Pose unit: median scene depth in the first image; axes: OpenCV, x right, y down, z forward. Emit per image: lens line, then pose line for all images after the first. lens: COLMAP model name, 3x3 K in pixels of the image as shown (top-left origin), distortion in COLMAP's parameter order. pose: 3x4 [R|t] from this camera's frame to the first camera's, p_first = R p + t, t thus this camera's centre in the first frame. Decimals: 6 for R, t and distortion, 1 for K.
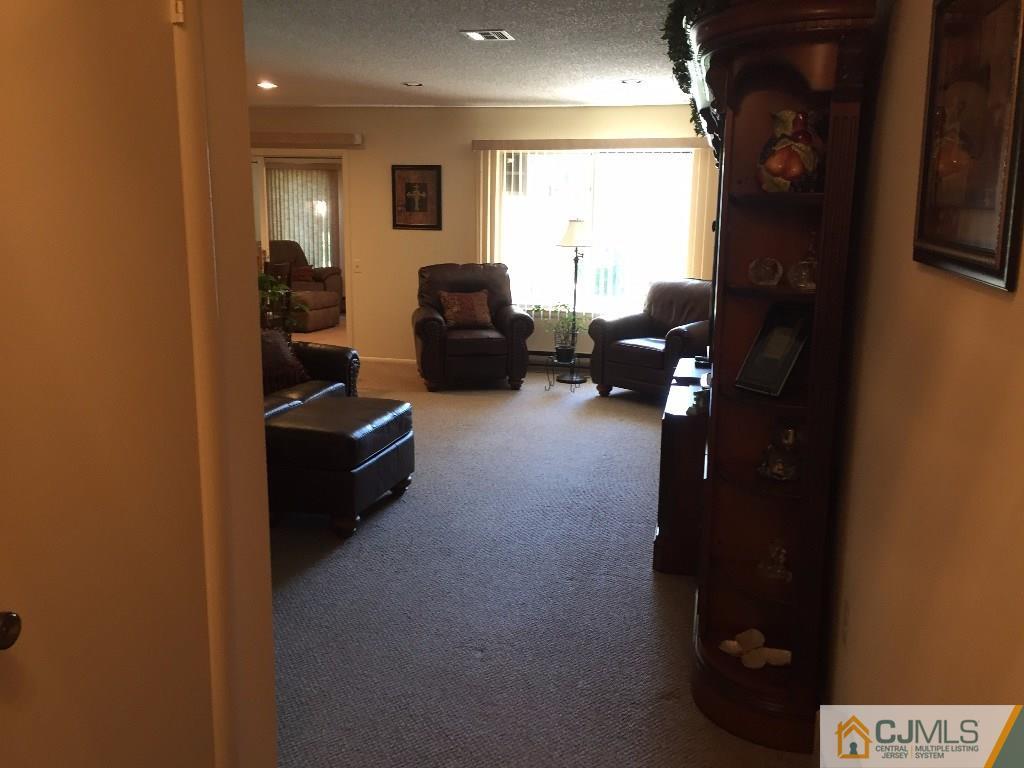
lens RADIAL K [[881.0, 0, 516.2], [0, 881.0, 379.5], [0, 0, 1]] dist [0.078774, -0.066142]
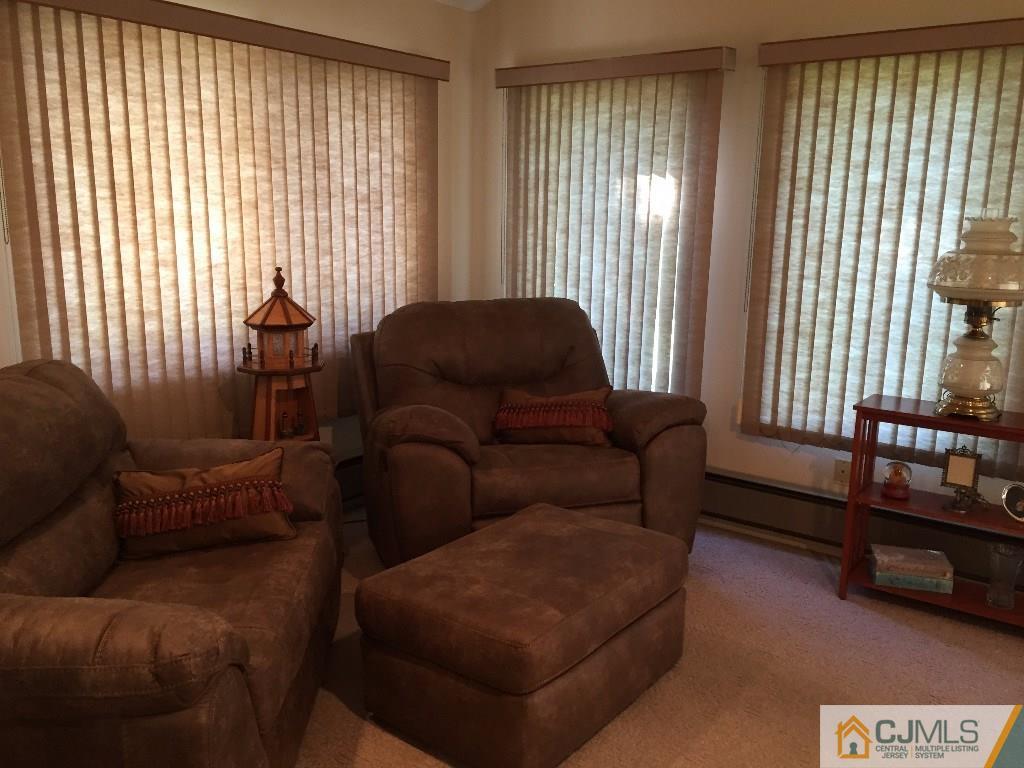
lens RADIAL K [[881.0, 0, 511.3], [0, 881.0, 390.4], [0, 0, 1]] dist [0.078774, -0.066142]
pose [[0.927445, 0.078400, -0.365650, -0.145665], [-0.075559, 0.996896, 0.022098, -0.125373], [0.366247, 0.007134, 0.930490, 0.675309]]
